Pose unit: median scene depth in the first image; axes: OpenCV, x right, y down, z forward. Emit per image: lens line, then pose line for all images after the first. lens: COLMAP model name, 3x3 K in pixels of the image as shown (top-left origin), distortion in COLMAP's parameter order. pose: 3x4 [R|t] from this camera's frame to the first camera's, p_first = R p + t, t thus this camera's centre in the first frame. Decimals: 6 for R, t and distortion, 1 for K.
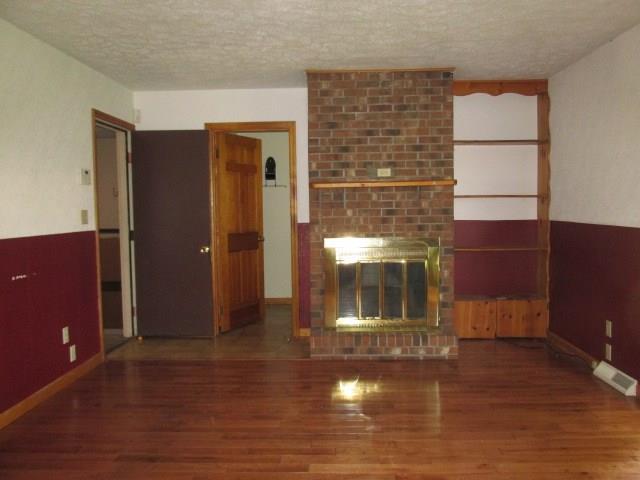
lens RADIAL K [[530.9, 0, 319.4], [0, 530.9, 241.4], [0, 0, 1]] dist [-0.007487, 0.002576]
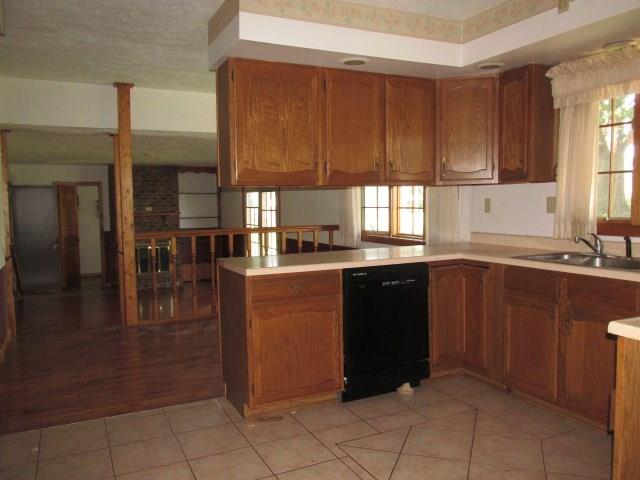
lens RADIAL K [[530.9, 0, 319.0], [0, 530.9, 241.7], [0, 0, 1]] dist [-0.007487, 0.002576]
pose [[0.875862, -0.023920, 0.481969, -0.337572], [0.026374, 0.999651, 0.001684, 0.027085], [-0.481841, 0.011236, 0.876187, -1.344876]]
